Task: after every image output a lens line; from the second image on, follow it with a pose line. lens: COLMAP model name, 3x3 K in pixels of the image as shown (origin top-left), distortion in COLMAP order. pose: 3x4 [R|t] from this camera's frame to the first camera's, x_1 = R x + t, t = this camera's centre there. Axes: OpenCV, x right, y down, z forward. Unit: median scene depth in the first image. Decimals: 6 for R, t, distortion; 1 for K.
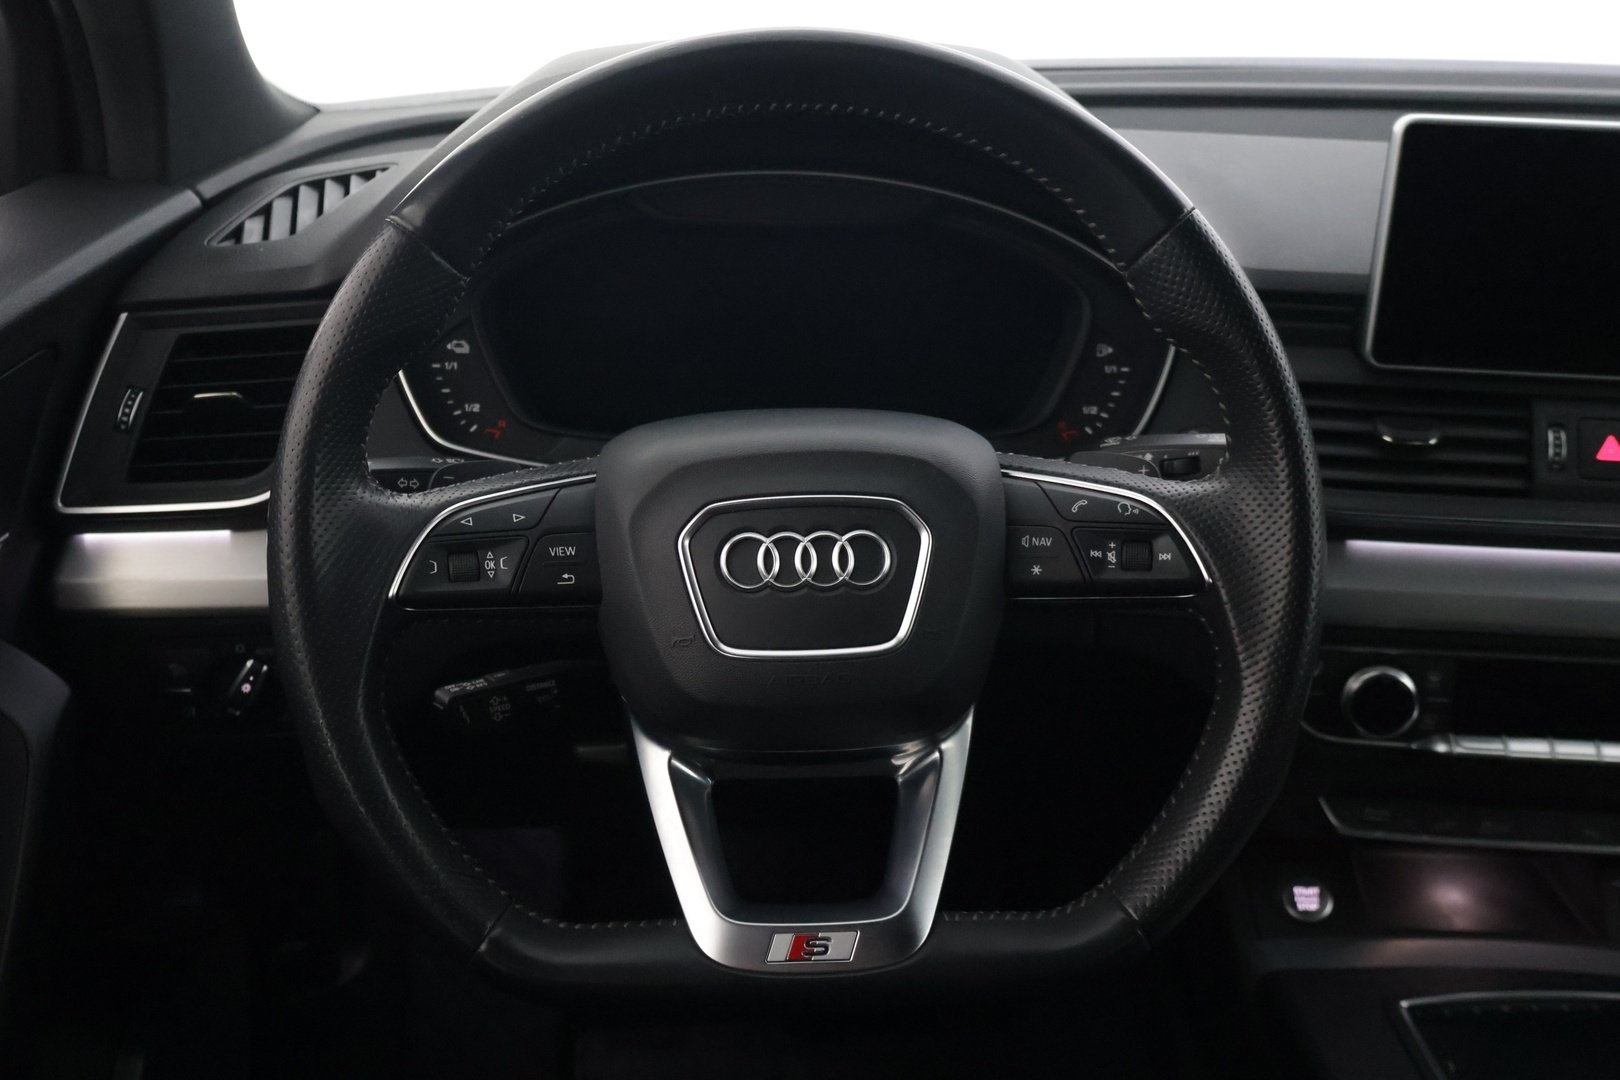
lens RADIAL K [[1695.1, 0, 798.9], [0, 1695.1, 547.8], [0, 0, 1]] dist [-0.014444, 0.000000]
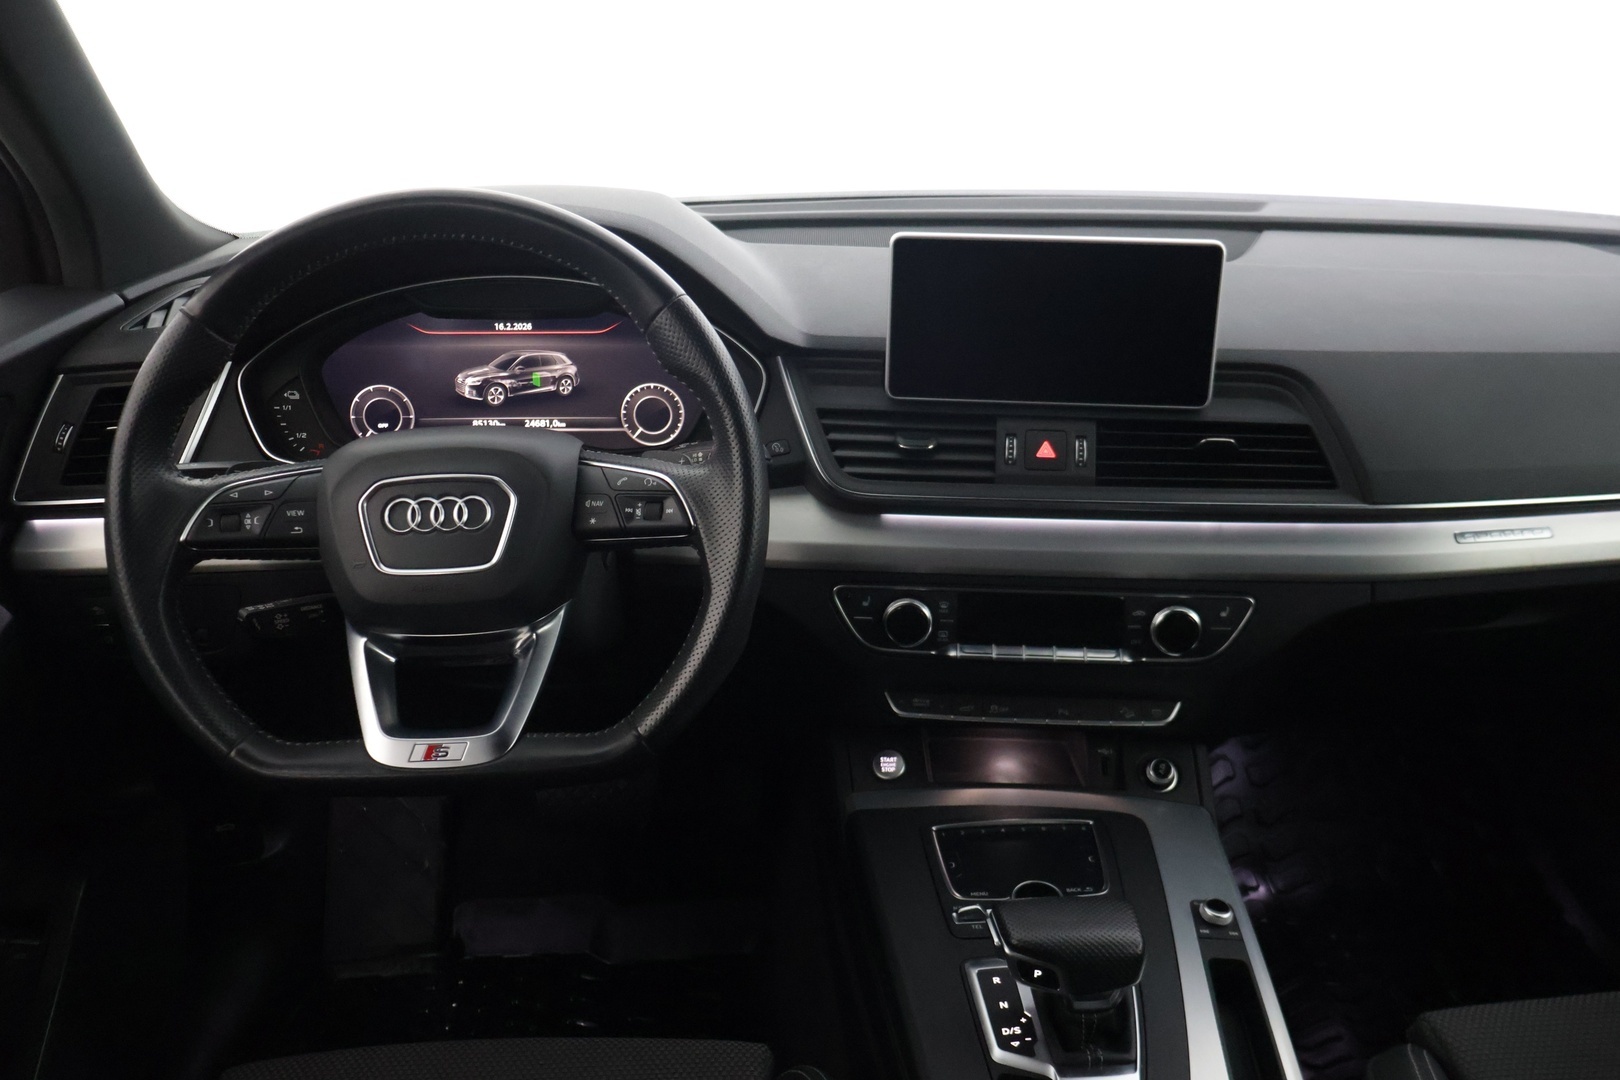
lens RADIAL K [[1413.4, 0, 803.5], [0, 1413.4, 544.0], [0, 0, 1]] dist [-0.018752, -0.015480]
pose [[0.999877, -0.014436, 0.006162, 0.292636], [0.014608, 0.999477, -0.028843, 0.067411], [-0.005742, 0.028929, 0.999565, -0.294846]]
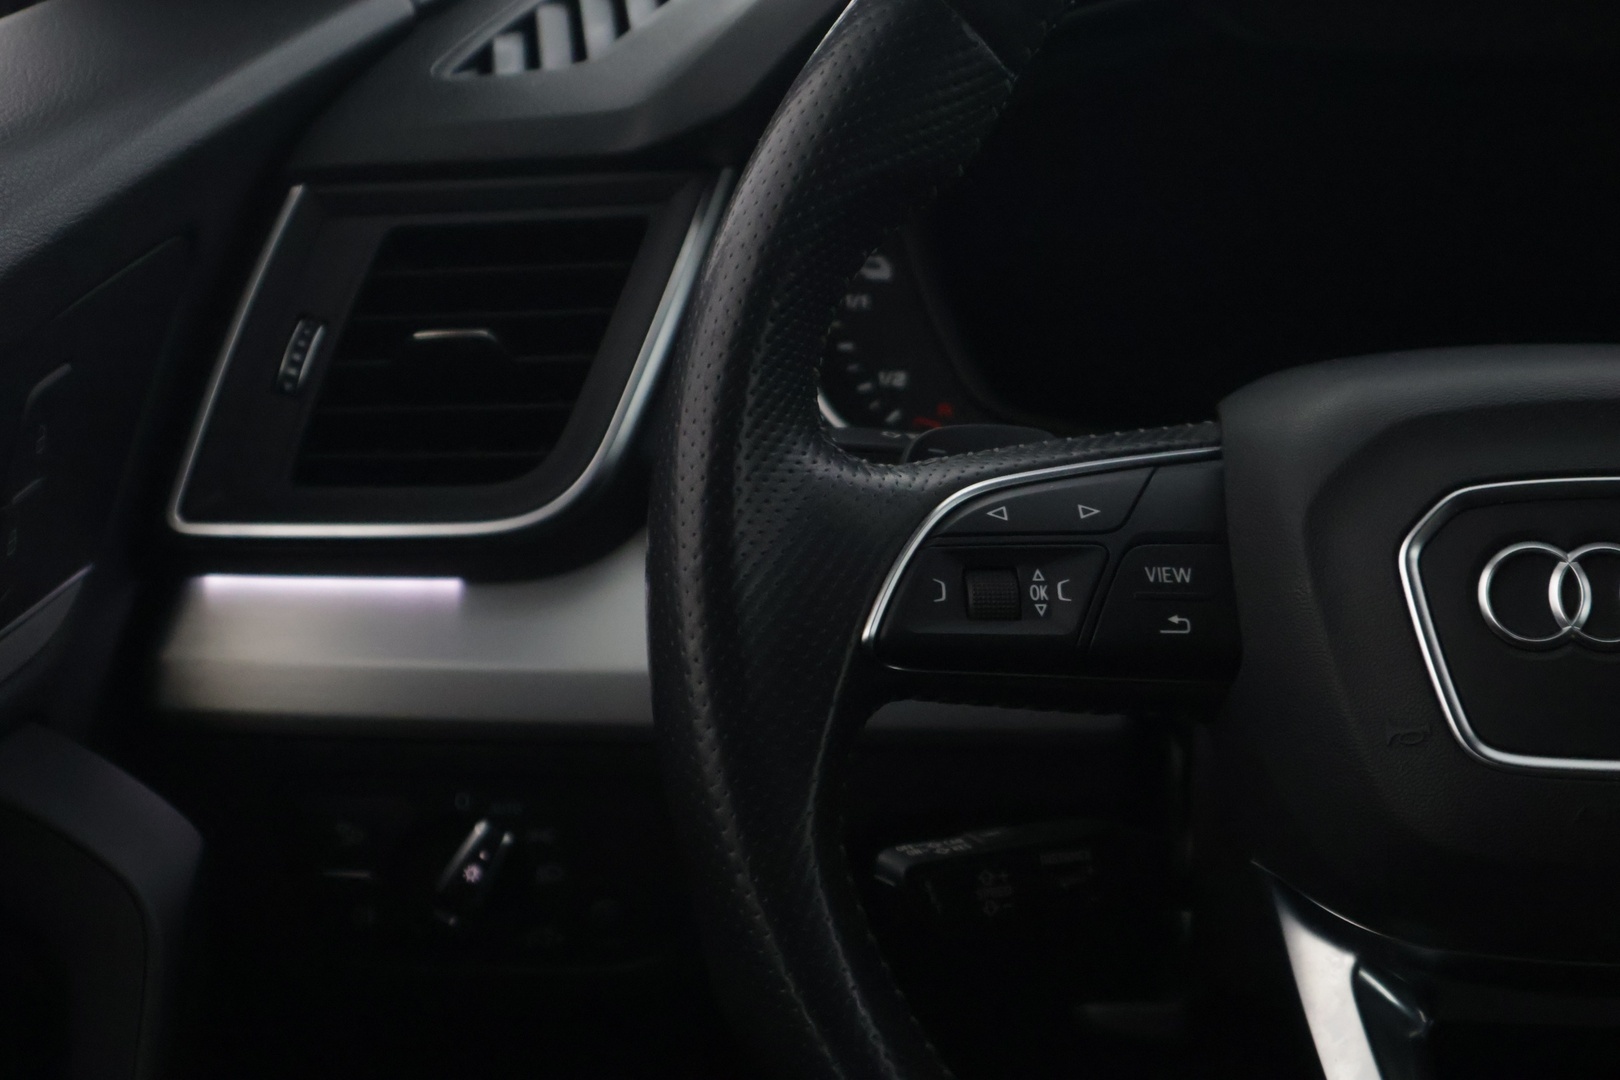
lens RADIAL K [[3299.4, 0, 812.3], [0, 3299.4, 540.1], [0, 0, 1]] dist [-0.084209, 0.000000]
pose [[0.993008, 0.026878, -0.114945, -0.115795], [-0.037706, 0.994944, -0.093084, 0.082327], [0.111862, 0.096768, 0.989001, -0.052168]]
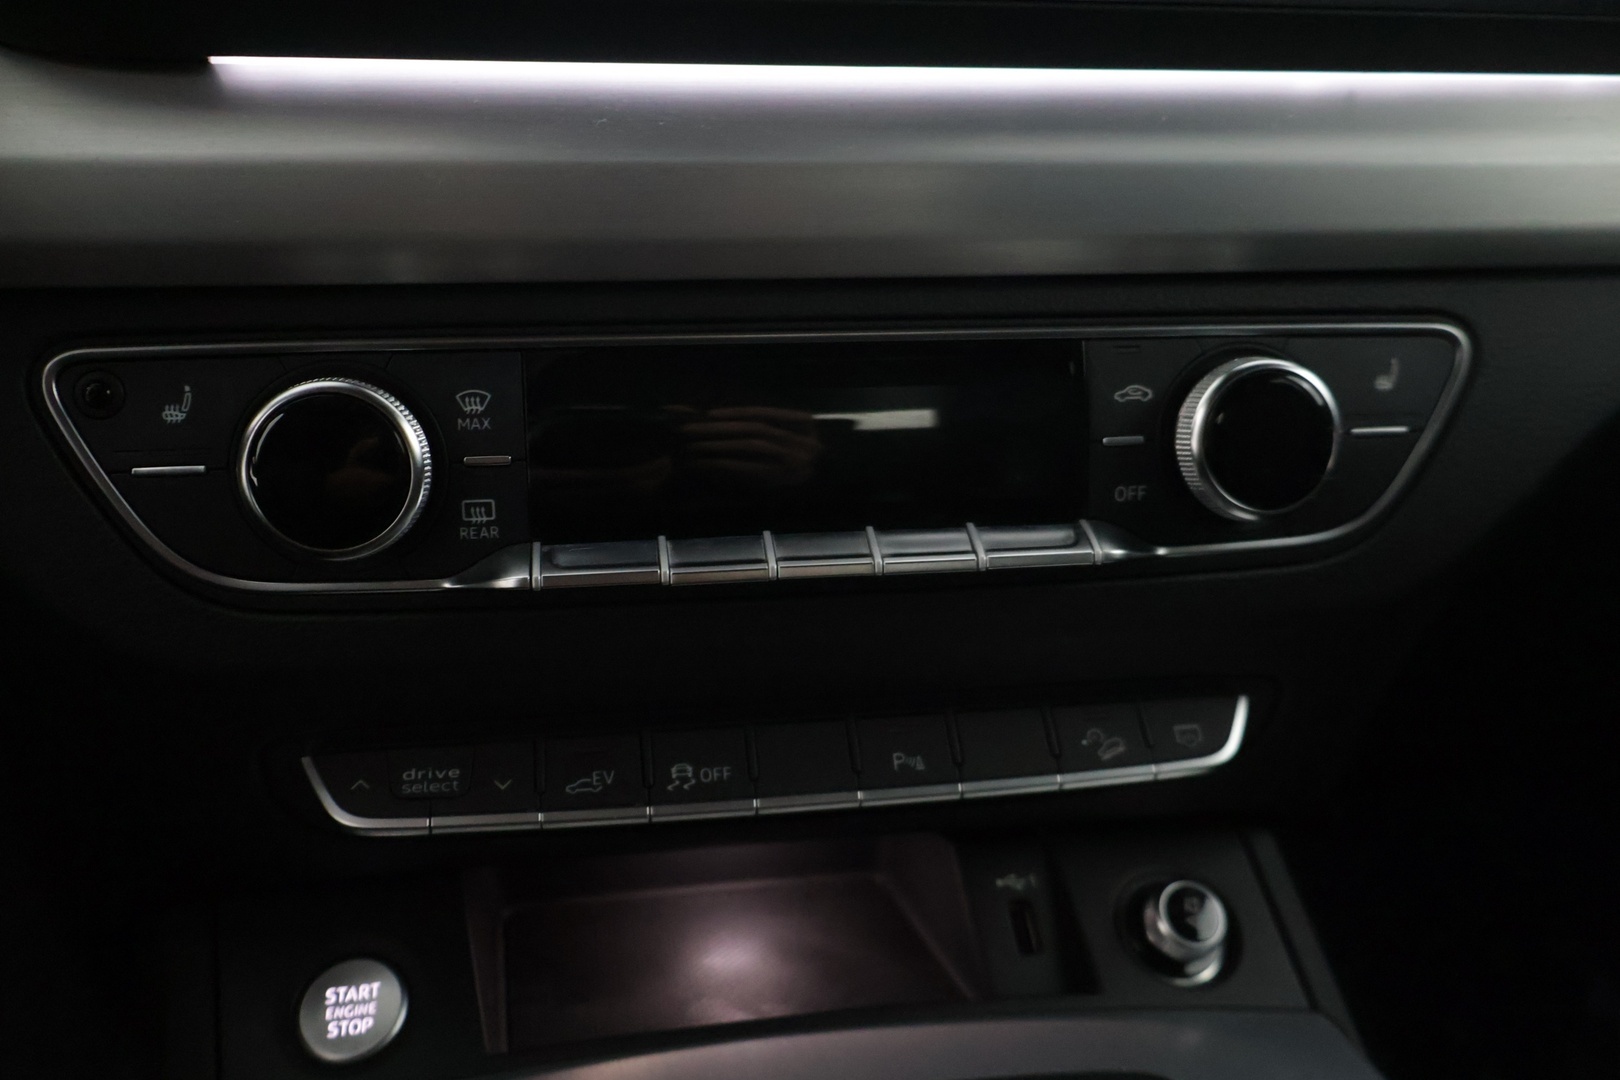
lens RADIAL K [[1314.2, 0, 818.6], [0, 1314.2, 526.4], [0, 0, 1]] dist [-0.000478, -0.000093]
pose [[0.963073, -0.065194, 0.261230, 0.443669], [0.108466, 0.981971, -0.154816, 0.196929], [-0.246427, 0.177434, 0.952781, 0.813990]]
